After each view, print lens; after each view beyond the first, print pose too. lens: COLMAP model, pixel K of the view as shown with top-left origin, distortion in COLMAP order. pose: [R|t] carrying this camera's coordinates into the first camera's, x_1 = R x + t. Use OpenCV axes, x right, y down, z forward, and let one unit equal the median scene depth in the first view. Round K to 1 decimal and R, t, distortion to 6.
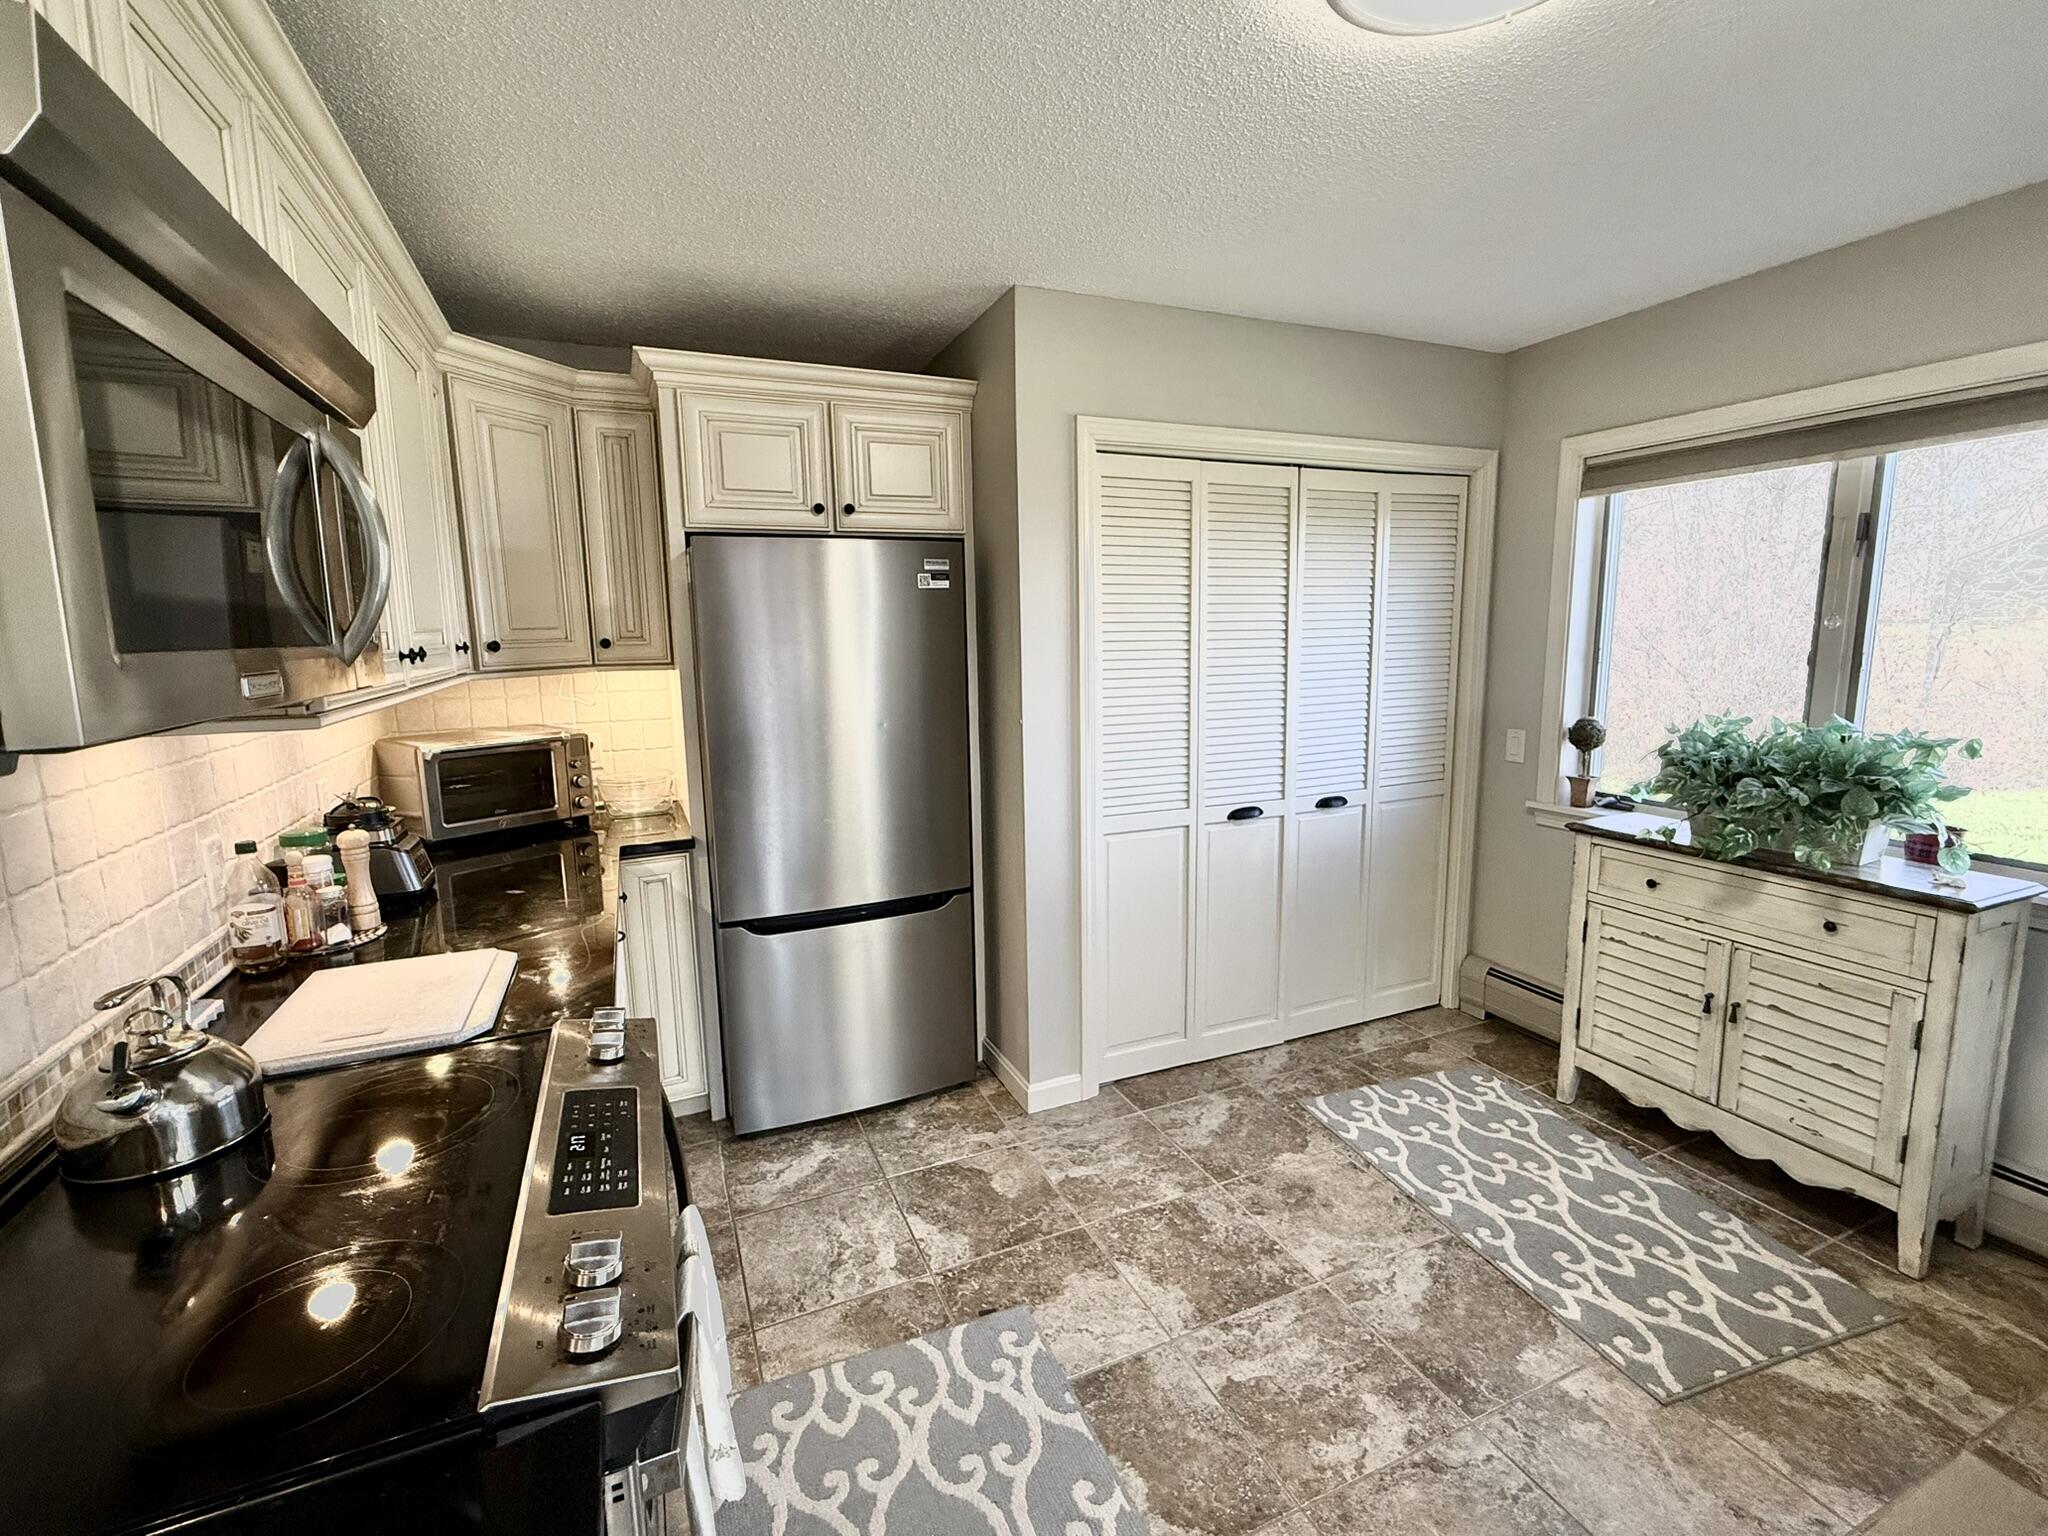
lens RADIAL K [[900.6, 0, 1026.3], [0, 900.6, 761.8], [0, 0, 1]] dist [-0.000374, 0.001139]
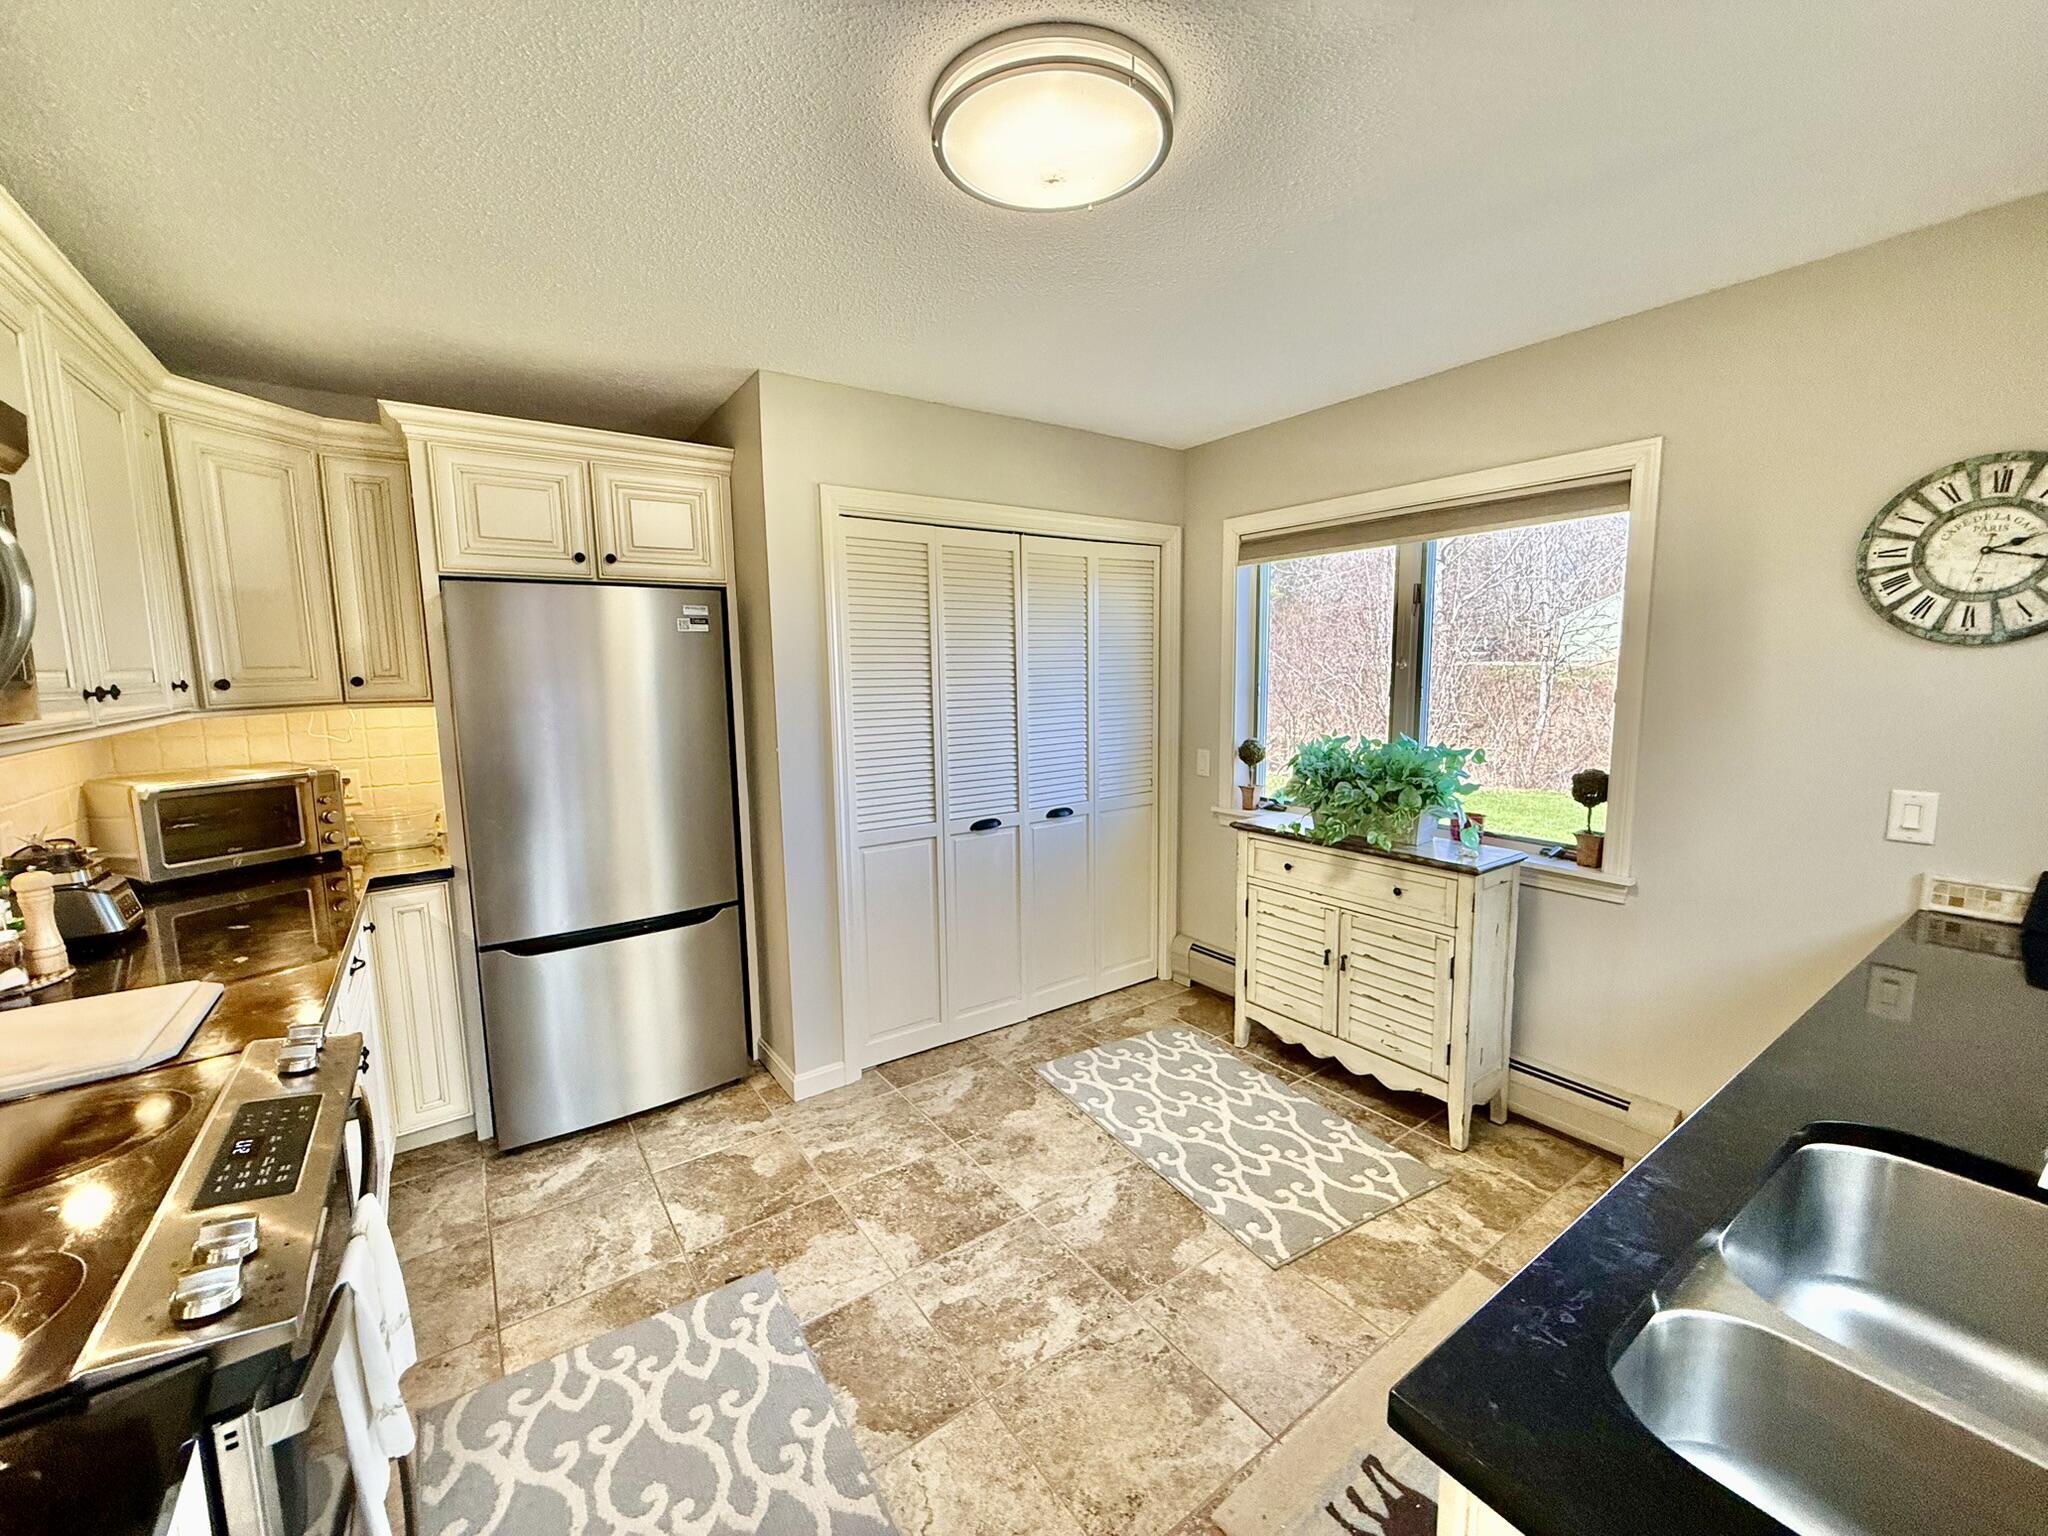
lens RADIAL K [[814.3, 0, 1026.1], [0, 814.3, 761.3], [0, 0, 1]] dist [-0.000383, 0.000762]
pose [[0.979294, -0.021363, 0.201314, 0.099742], [0.027950, 0.999161, -0.029935, 0.009433], [-0.200506, 0.034942, 0.979069, -0.065305]]
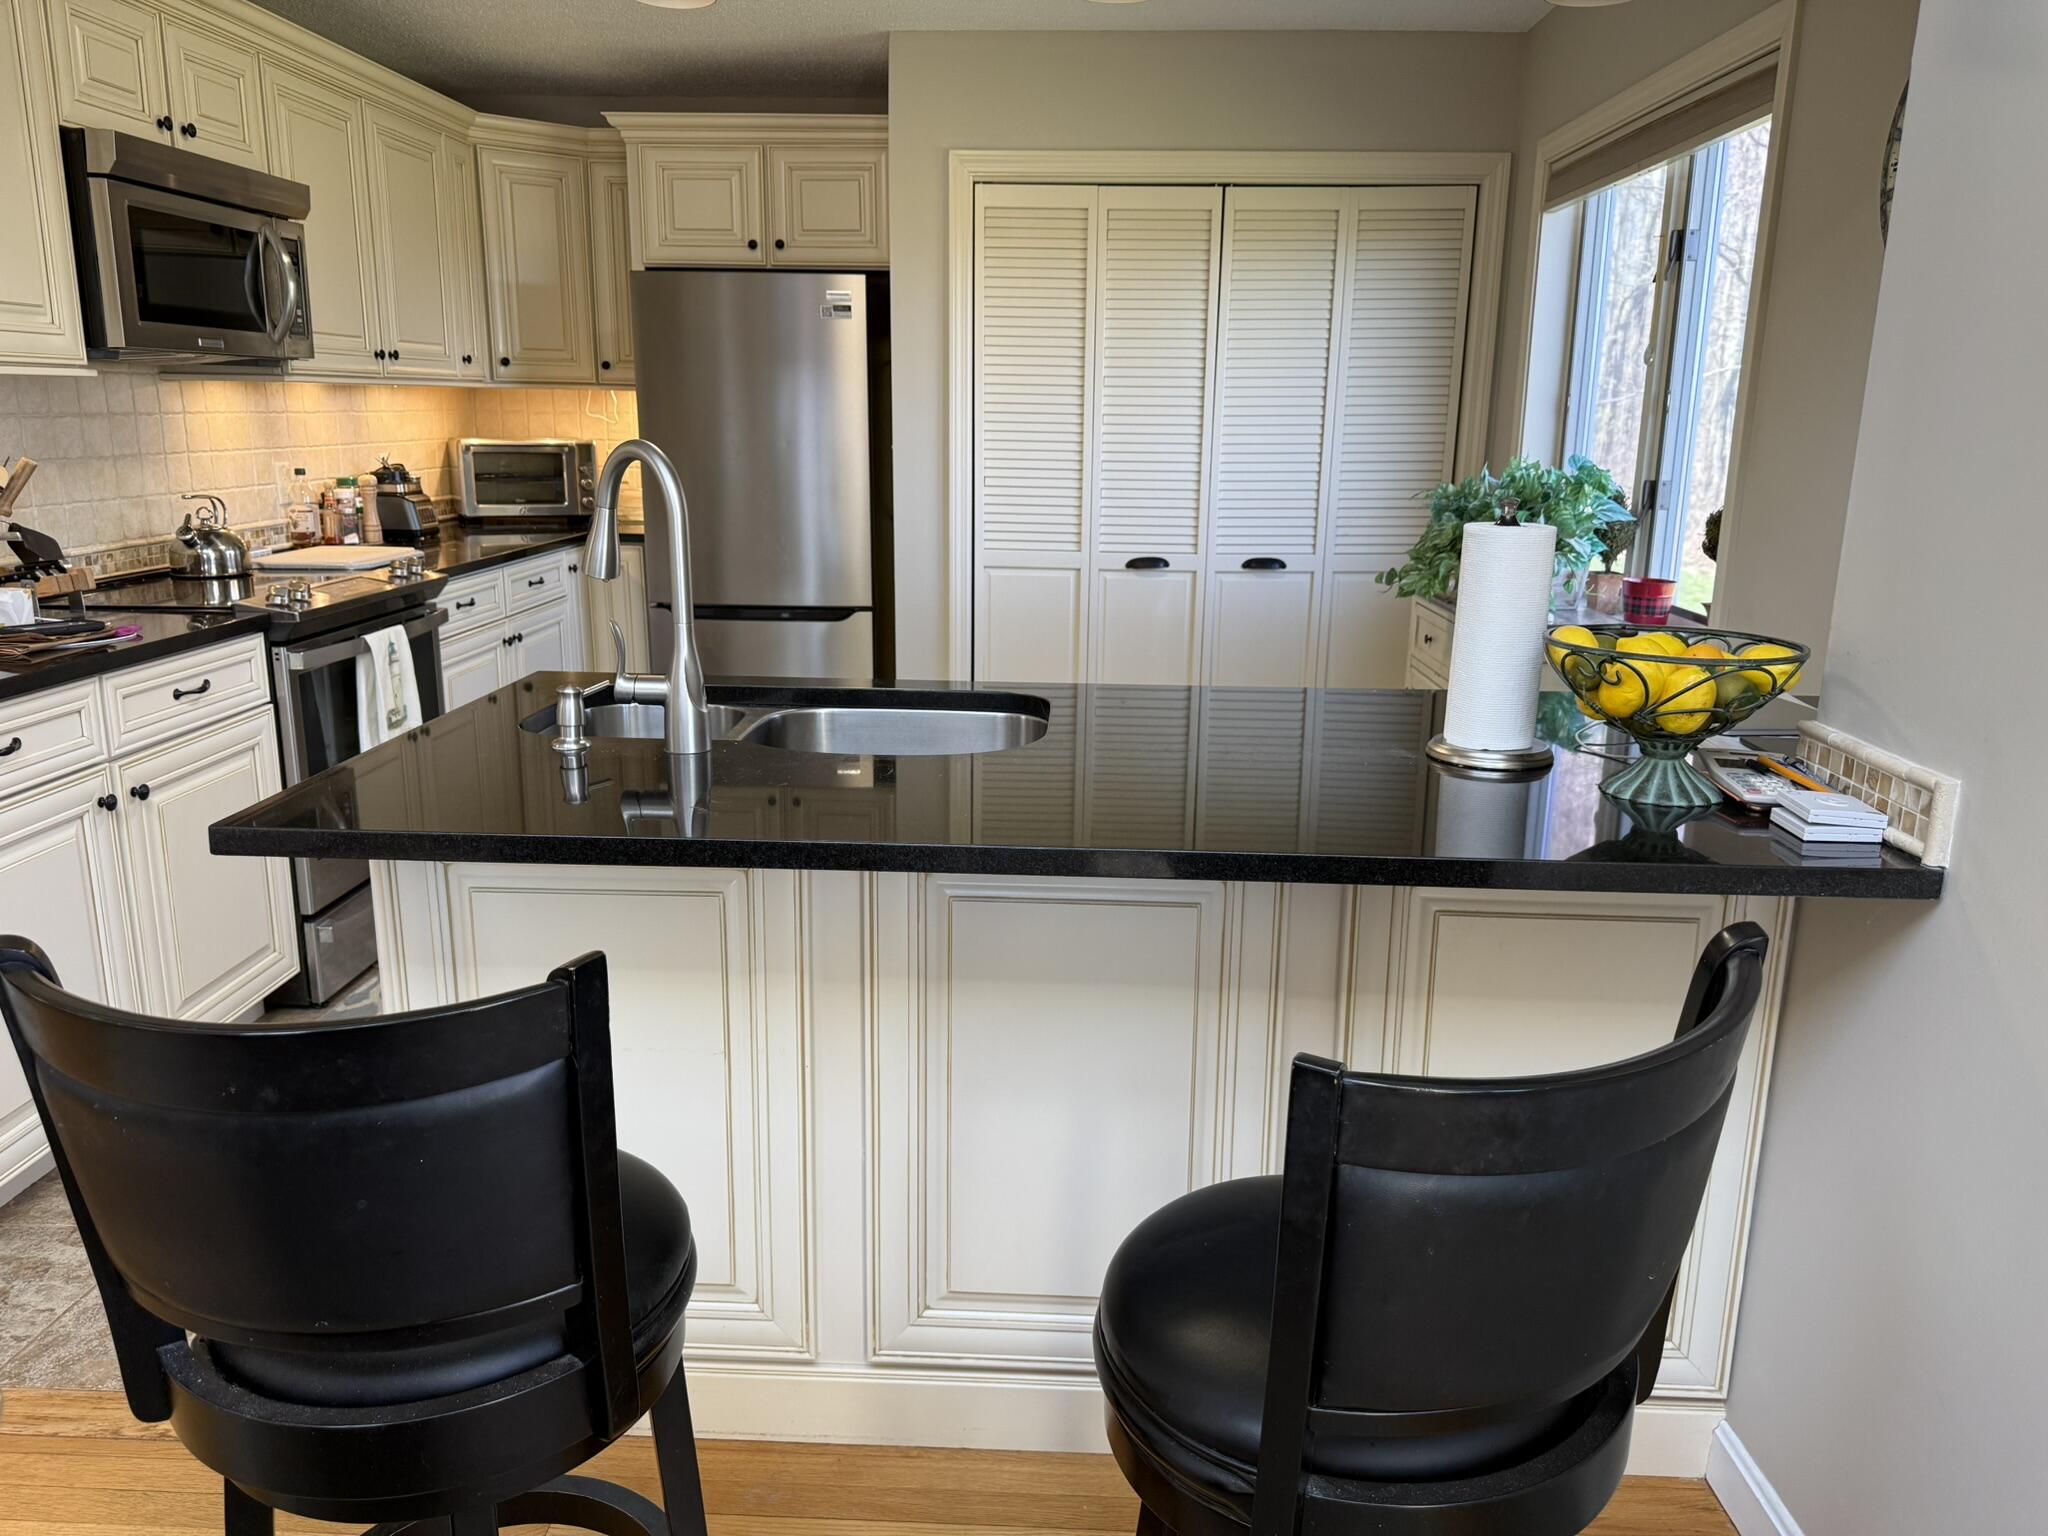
lens RADIAL K [[1425.9, 0, 985.5], [0, 1425.9, 745.4], [0, 0, 1]] dist [0.000376, -0.001951]
pose [[0.895555, 0.131054, -0.425212, 0.909591], [-0.094055, 0.989803, 0.106973, 0.123674], [0.434896, -0.055806, 0.898750, -0.523733]]
